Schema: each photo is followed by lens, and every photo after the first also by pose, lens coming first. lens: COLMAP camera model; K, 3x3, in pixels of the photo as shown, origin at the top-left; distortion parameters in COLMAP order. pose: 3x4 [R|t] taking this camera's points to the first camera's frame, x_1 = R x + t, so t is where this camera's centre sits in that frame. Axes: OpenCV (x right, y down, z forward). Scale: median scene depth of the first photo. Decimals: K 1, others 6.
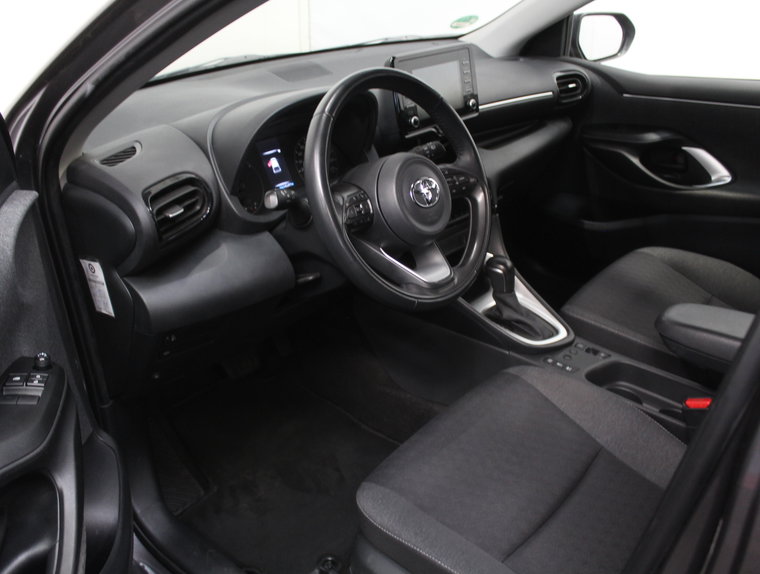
lens RADIAL K [[731.9, 0, 380.0], [0, 731.9, 287.0], [0, 0, 1]] dist [-0.163295, 0.146991]
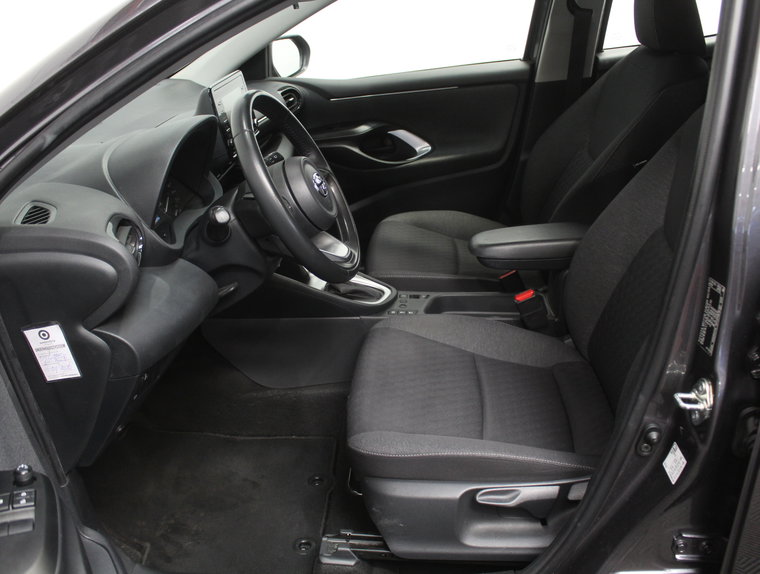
lens RADIAL K [[731.9, 0, 380.0], [0, 731.9, 287.0], [0, 0, 1]] dist [-0.163295, 0.146991]
pose [[0.802616, -0.279217, 0.527110, -0.387962], [0.309273, 0.950417, 0.032526, 0.014699], [-0.510056, 0.136915, 0.849174, -0.021806]]
